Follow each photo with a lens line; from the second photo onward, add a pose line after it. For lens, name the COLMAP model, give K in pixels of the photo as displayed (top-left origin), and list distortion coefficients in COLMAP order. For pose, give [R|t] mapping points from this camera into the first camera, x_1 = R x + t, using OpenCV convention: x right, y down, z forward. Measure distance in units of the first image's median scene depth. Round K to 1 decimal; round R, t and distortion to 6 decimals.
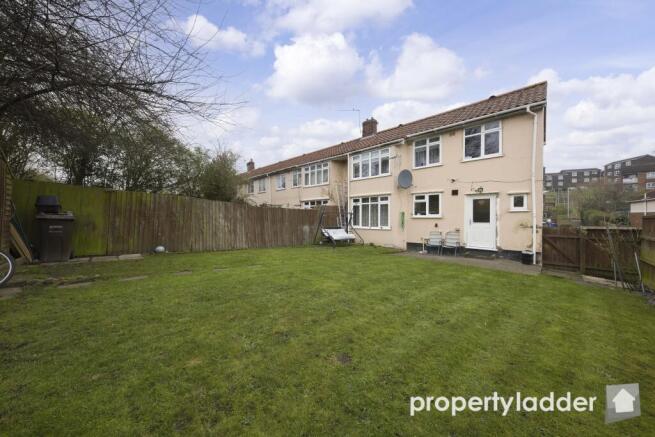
lens RADIAL K [[228.2, 0, 331.7], [0, 228.2, 216.1], [0, 0, 1]] dist [0.009791, -0.002213]
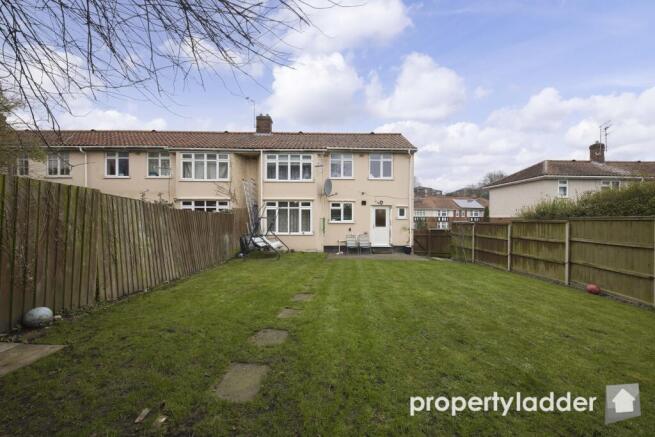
lens RADIAL K [[228.2, 0, 330.3], [0, 228.2, 217.6], [0, 0, 1]] dist [0.009791, -0.002213]
pose [[0.708330, 0.006264, 0.705854, -0.418468], [-0.010047, 0.999949, 0.001209, -0.020408], [-0.705810, -0.007948, 0.708356, 0.217555]]
